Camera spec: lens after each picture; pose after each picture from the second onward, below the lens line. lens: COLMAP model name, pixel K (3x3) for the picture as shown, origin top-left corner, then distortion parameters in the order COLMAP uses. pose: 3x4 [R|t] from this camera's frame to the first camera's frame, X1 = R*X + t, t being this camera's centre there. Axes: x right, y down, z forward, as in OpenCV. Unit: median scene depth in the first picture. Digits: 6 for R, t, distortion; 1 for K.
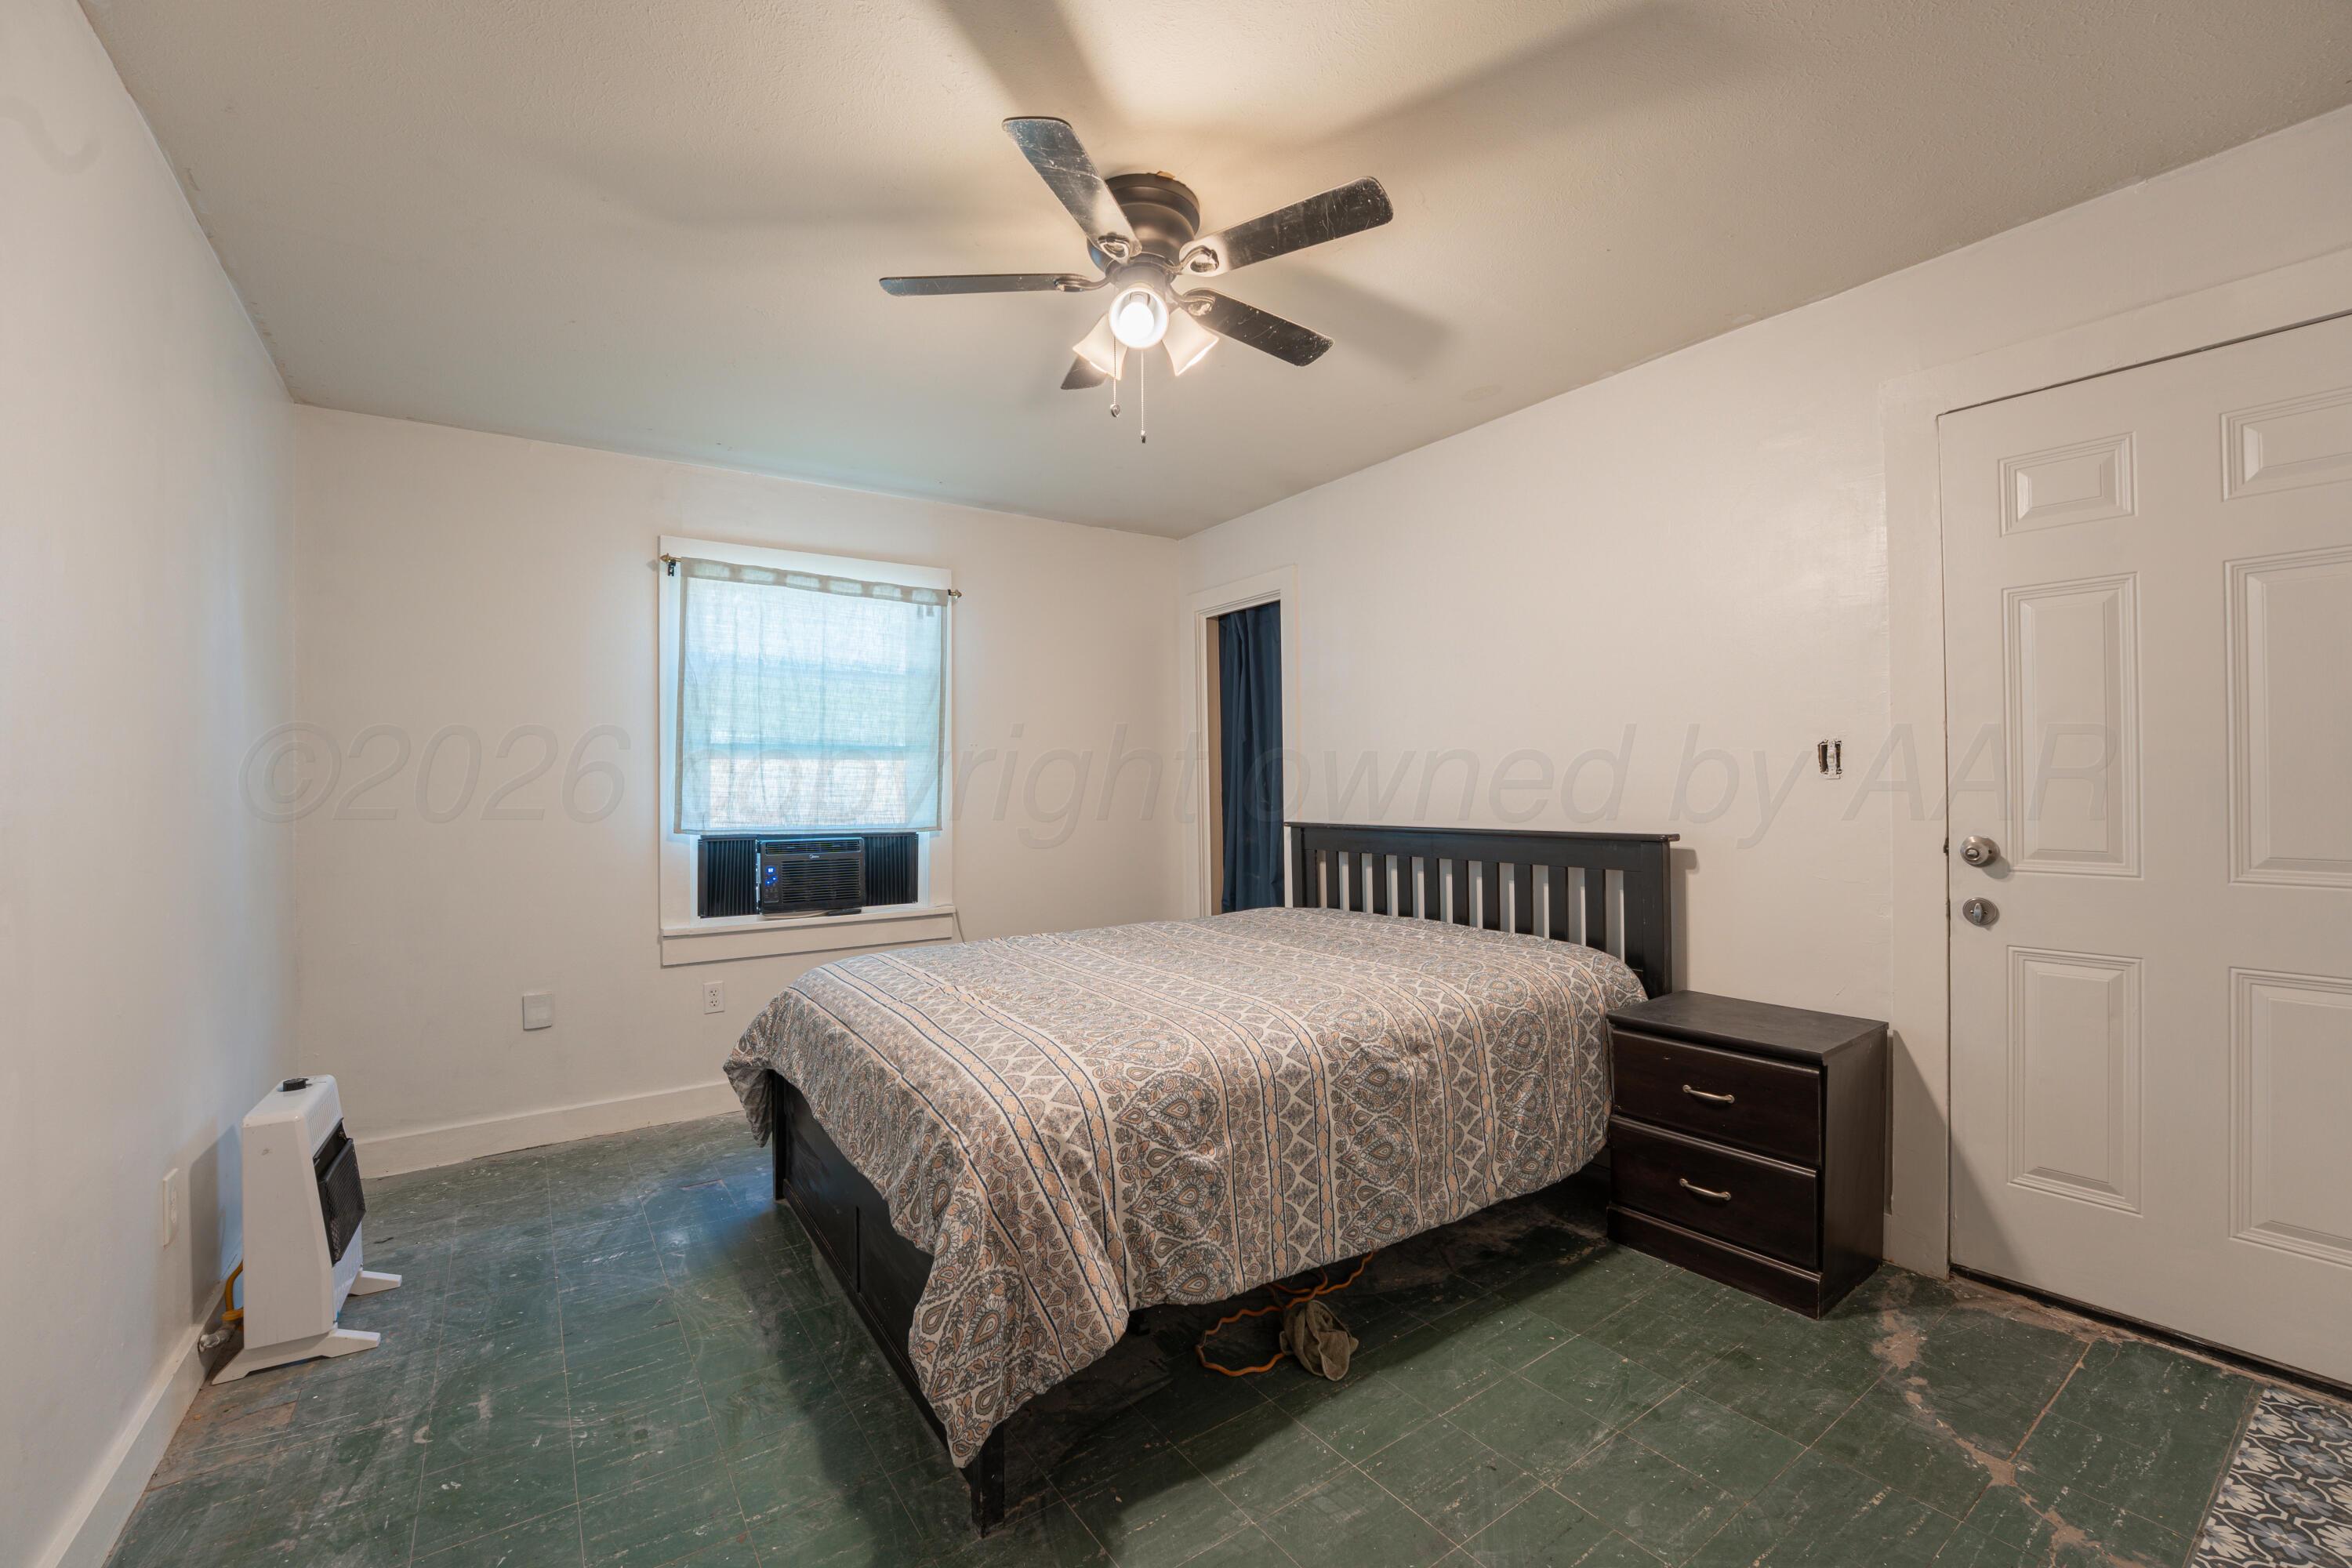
lens RADIAL K [[956.1, 0, 1166.2], [0, 956.1, 776.7], [0, 0, 1]] dist [-0.022689, 0.002717]
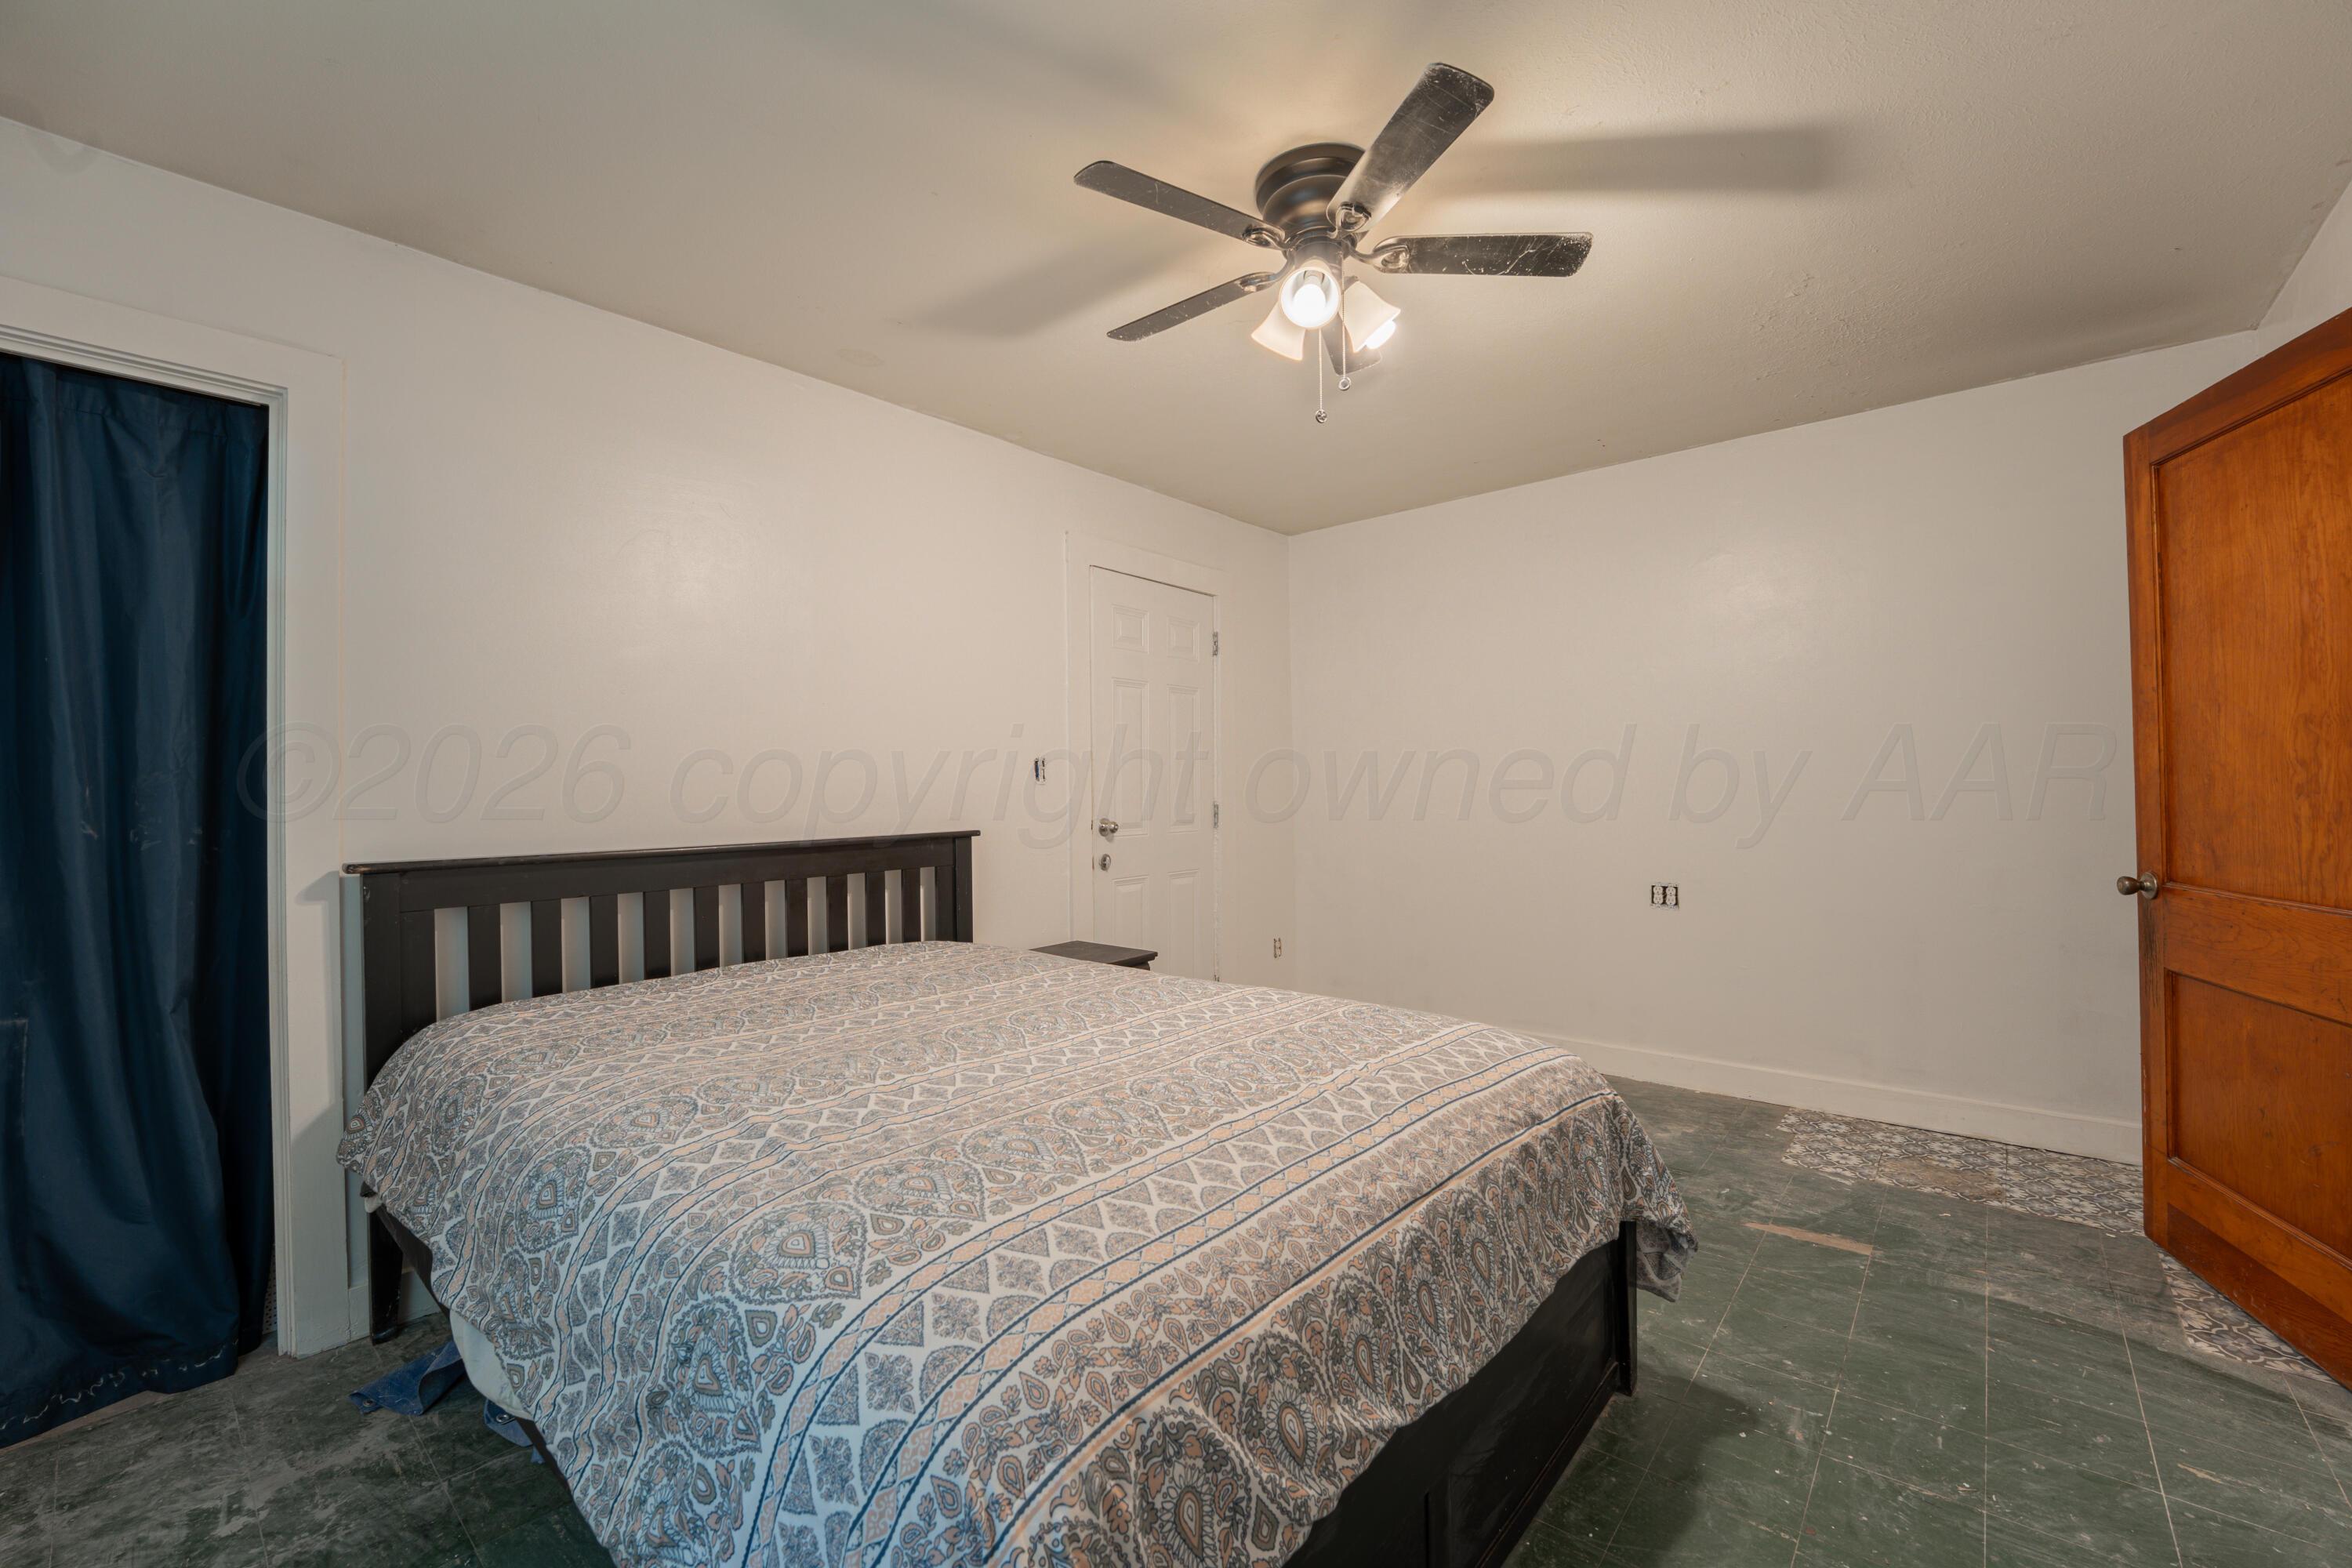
lens RADIAL K [[956.1, 0, 1162.5], [0, 956.1, 790.9], [0, 0, 1]] dist [-0.022689, 0.002717]
pose [[-0.245572, 0.010572, 0.969321, -0.855281], [0.007762, 0.999930, -0.008940, 0.028296], [-0.969347, 0.005329, -0.245637, 1.304705]]
